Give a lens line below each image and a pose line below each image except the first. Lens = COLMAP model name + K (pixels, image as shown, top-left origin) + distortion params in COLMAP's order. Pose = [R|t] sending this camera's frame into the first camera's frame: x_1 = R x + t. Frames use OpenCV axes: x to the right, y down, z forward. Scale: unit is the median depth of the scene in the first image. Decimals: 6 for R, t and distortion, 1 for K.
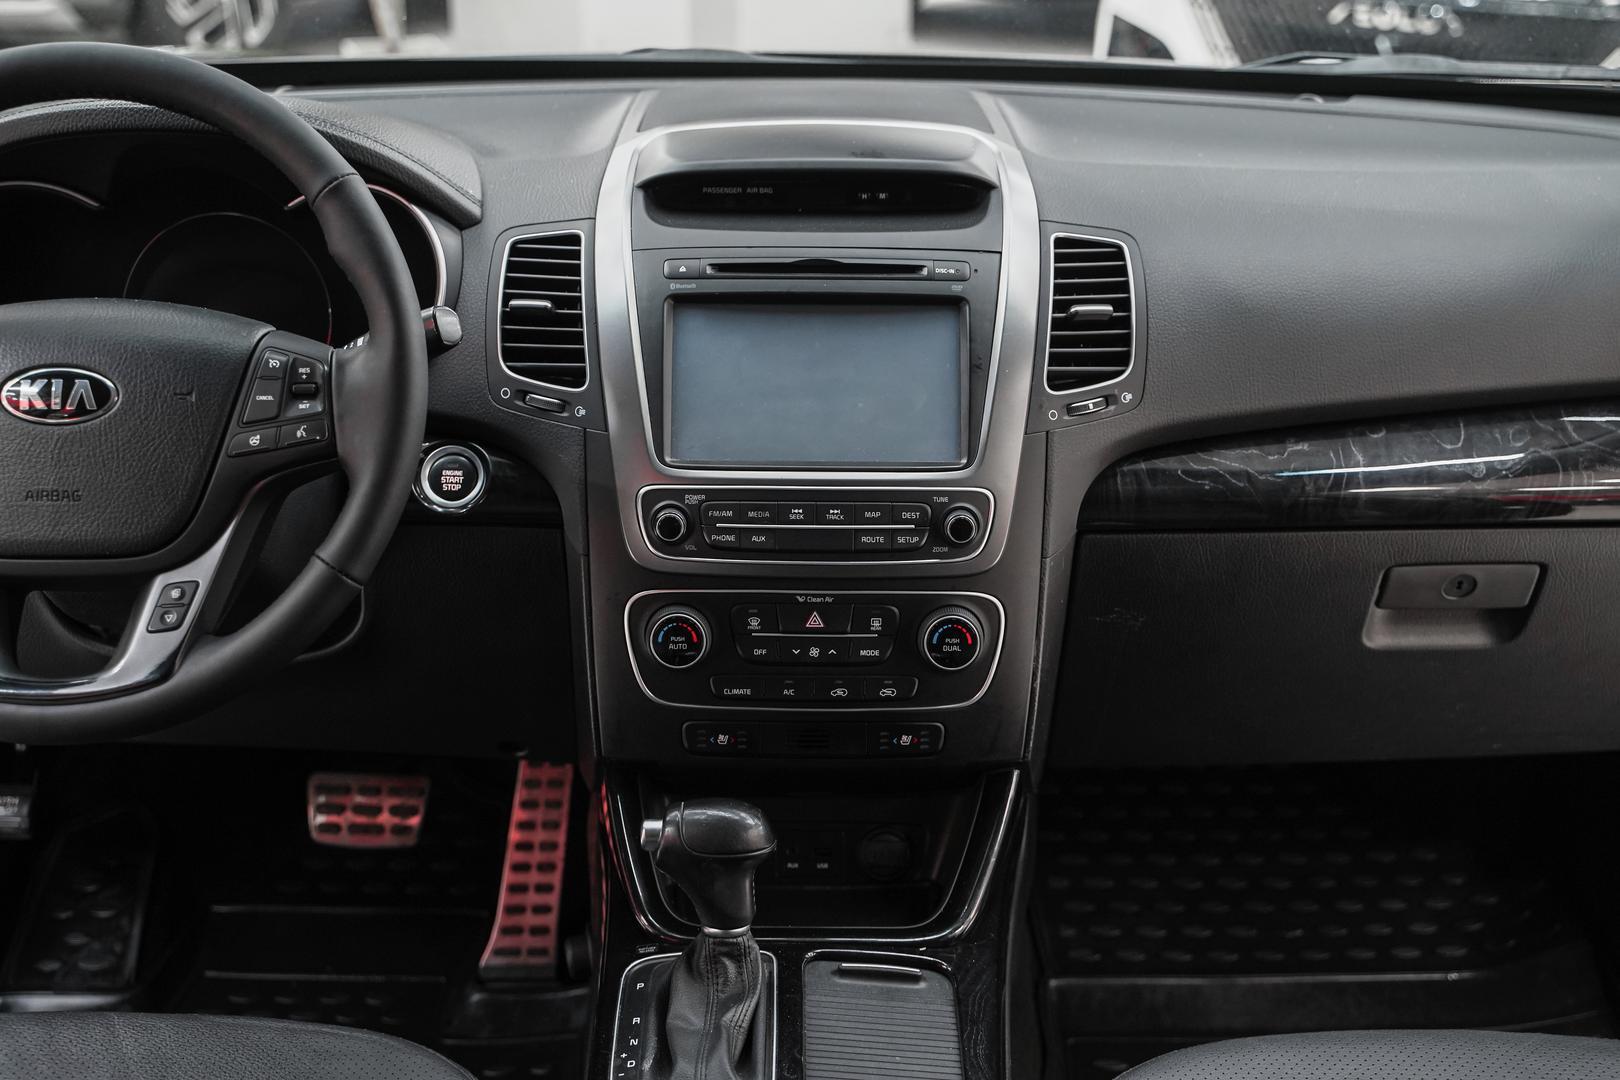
lens RADIAL K [[2048.6, 0, 799.7], [0, 2048.6, 534.4], [0, 0, 1]] dist [0.009209, 0.011811]
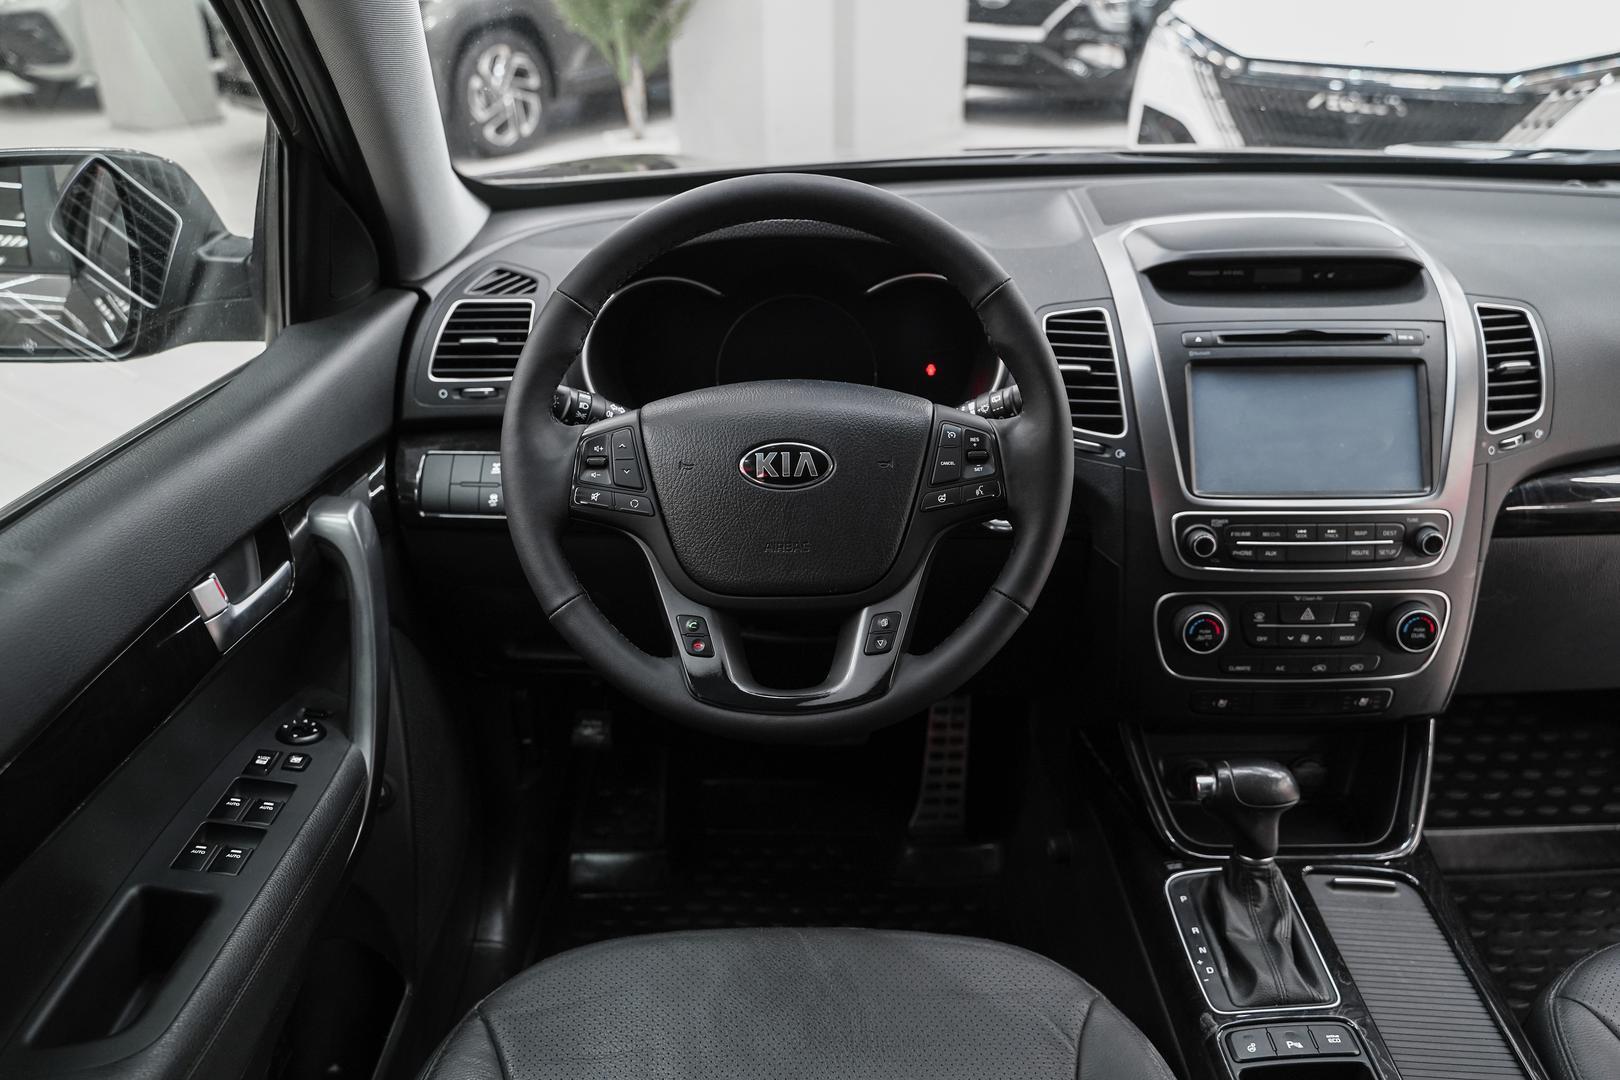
lens RADIAL K [[1311.8, 0, 810.0], [0, 1311.8, 540.0], [0, 0, 1]] dist [0.000006, 0.004796]
pose [[0.999776, -0.014518, -0.015368, -0.286744], [0.015610, 0.997174, 0.073488, -0.068891], [0.014258, -0.073711, 0.997178, 0.175537]]
